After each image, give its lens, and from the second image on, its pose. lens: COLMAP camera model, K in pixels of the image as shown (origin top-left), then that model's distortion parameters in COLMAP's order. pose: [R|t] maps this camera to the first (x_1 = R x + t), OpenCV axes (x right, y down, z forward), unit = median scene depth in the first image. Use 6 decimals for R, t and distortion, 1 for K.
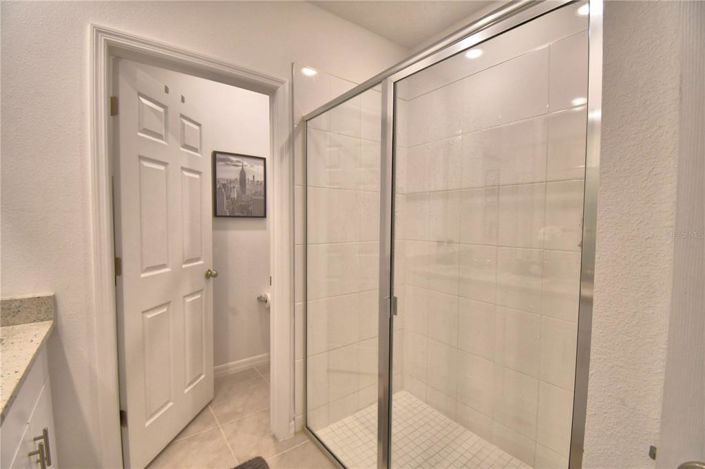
lens RADIAL K [[307.7, 0, 352.4], [0, 307.7, 236.1], [0, 0, 1]] dist [0.016659, -0.024122]
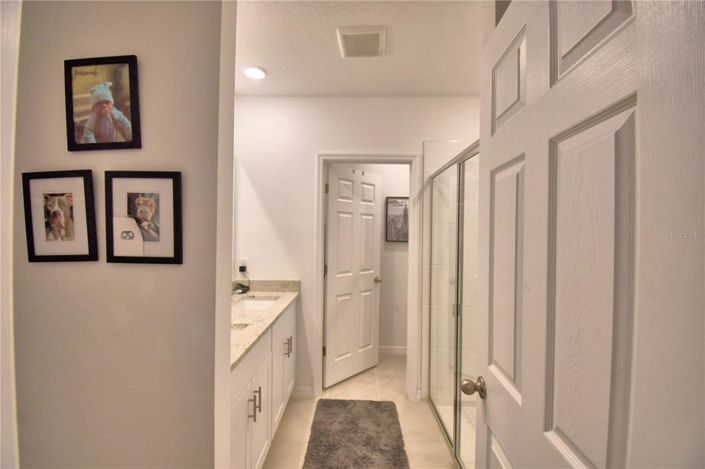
lens RADIAL K [[307.7, 0, 352.4], [0, 307.7, 236.1], [0, 0, 1]] dist [0.016659, -0.024122]
pose [[0.793070, 0.007870, -0.609080, 0.423252], [-0.037425, 0.998657, -0.035825, -0.039197], [0.607980, 0.051207, 0.792300, -0.341713]]
